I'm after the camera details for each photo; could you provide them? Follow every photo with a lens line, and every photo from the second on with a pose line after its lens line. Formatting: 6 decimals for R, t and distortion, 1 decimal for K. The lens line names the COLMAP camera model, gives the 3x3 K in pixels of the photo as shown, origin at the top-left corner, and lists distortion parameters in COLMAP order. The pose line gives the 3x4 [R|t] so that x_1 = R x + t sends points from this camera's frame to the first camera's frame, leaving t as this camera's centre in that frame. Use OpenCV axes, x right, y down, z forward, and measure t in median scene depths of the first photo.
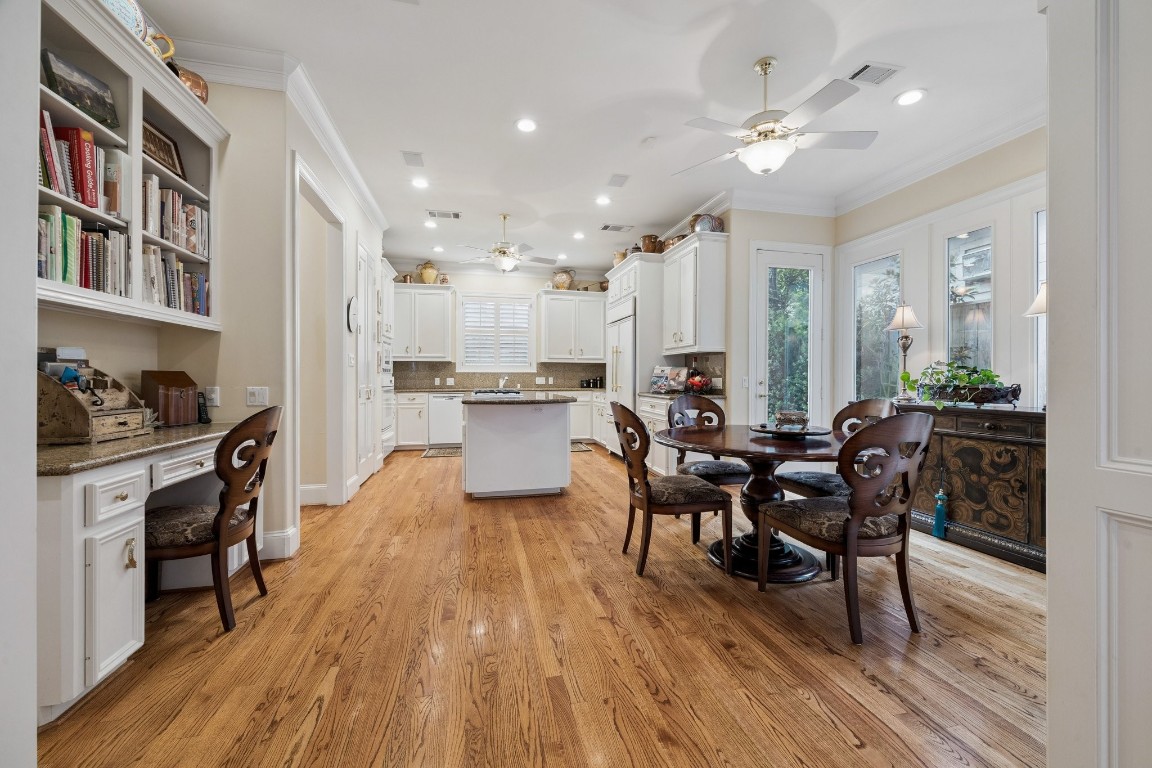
lens RADIAL K [[452.7, 0, 579.4], [0, 452.7, 374.0], [0, 0, 1]] dist [0.012282, -0.005562]
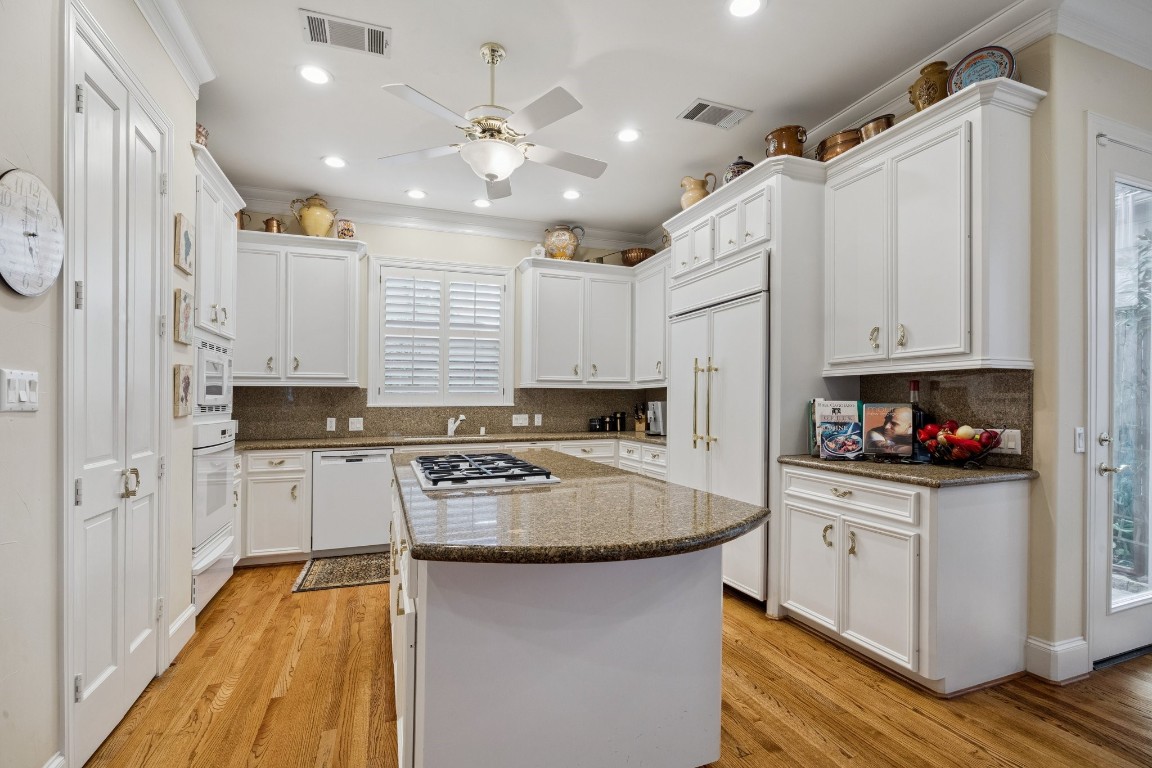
lens RADIAL K [[552.4, 0, 576.0], [0, 552.4, 384.0], [0, 0, 1]] dist [-0.003475, -0.000246]
pose [[0.993751, 0.001610, 0.111608, -0.108383], [0.001355, 0.999648, -0.026488, -0.014052], [-0.111612, 0.026473, 0.993399, 0.351566]]
